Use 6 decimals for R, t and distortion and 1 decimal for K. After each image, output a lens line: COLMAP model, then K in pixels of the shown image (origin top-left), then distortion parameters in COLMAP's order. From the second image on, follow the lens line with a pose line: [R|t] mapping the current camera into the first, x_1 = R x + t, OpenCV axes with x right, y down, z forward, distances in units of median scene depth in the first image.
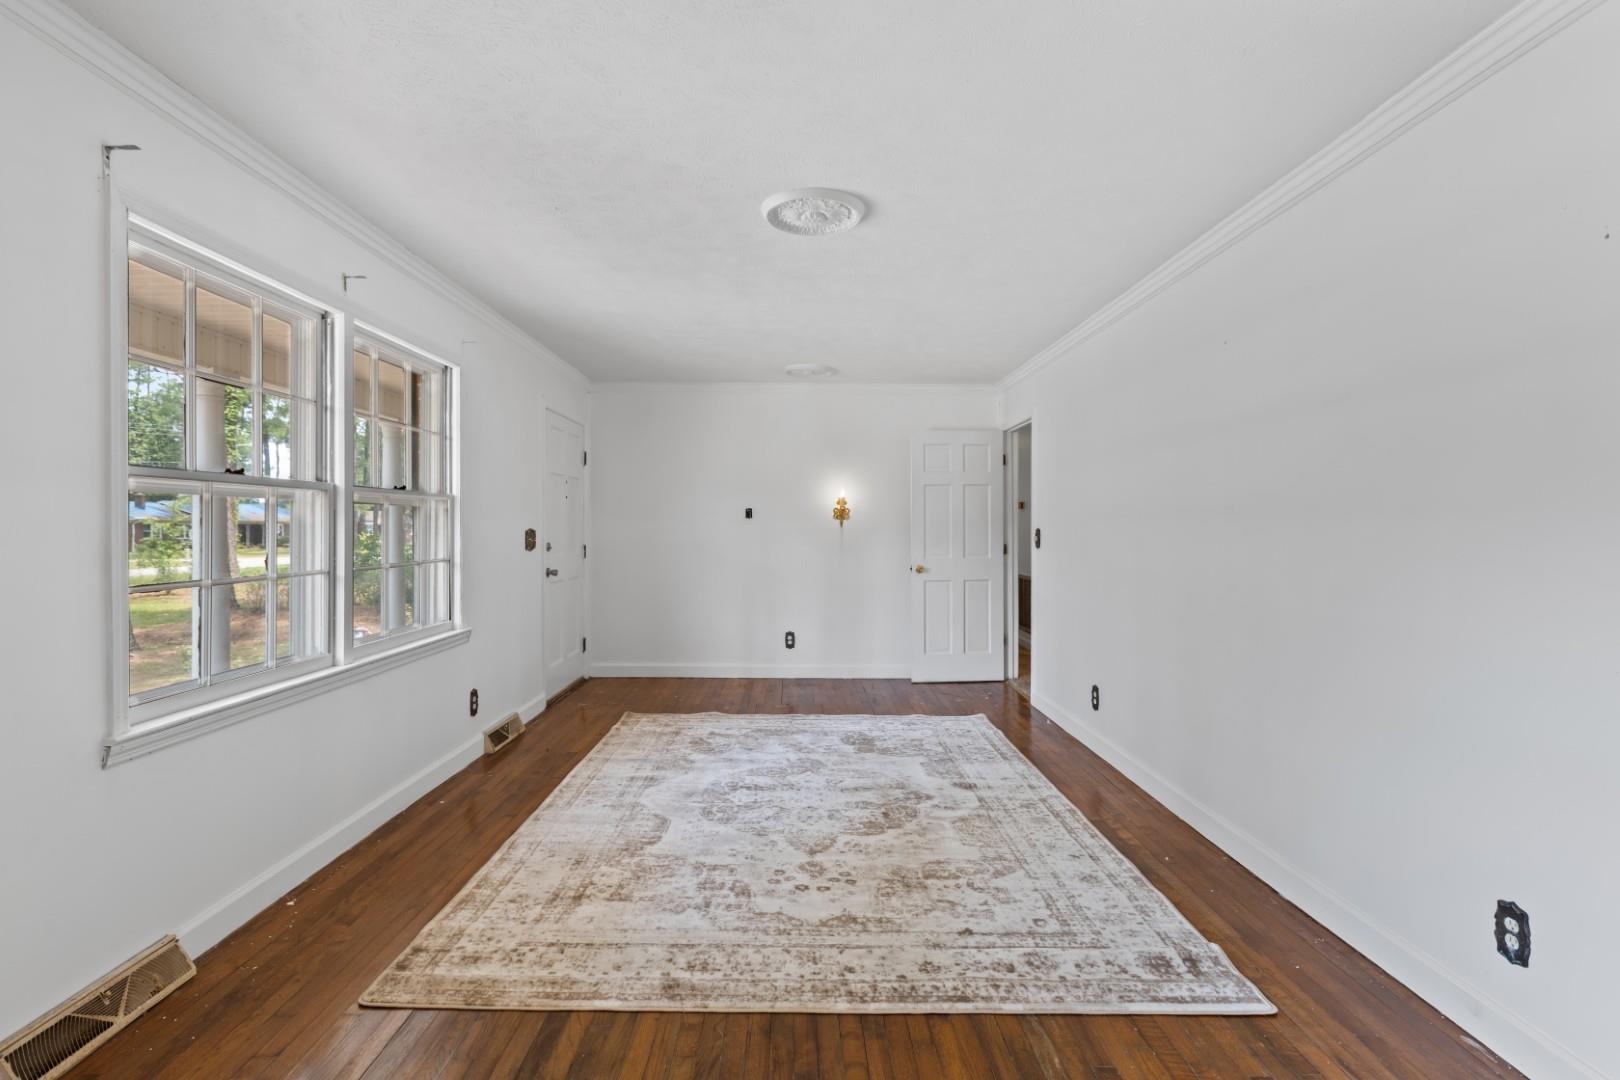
lens RADIAL K [[731.0, 0, 805.6], [0, 731.0, 529.5], [0, 0, 1]] dist [0.003661, -0.000033]
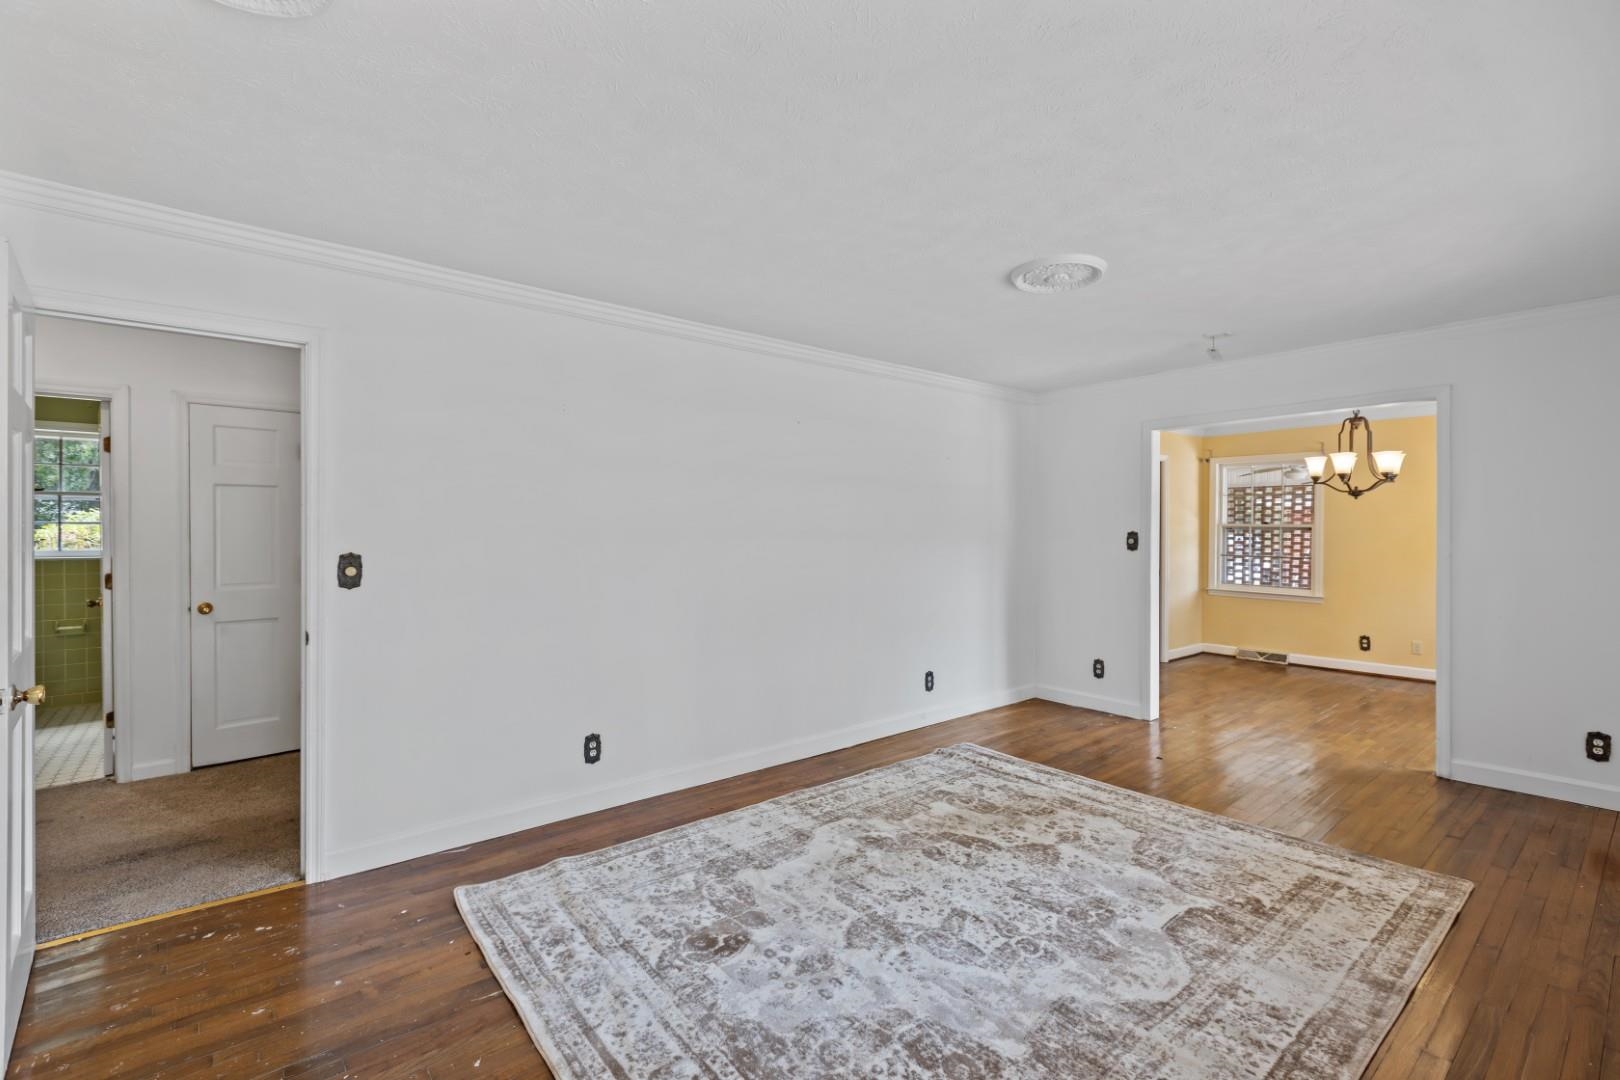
lens RADIAL K [[731.0, 0, 805.5], [0, 731.0, 537.2], [0, 0, 1]] dist [0.003661, -0.000033]
pose [[-0.631219, -0.003016, 0.775599, -0.556653], [0.001995, 0.999983, 0.005512, -0.024651], [-0.775602, 0.005027, -0.631202, 1.808854]]
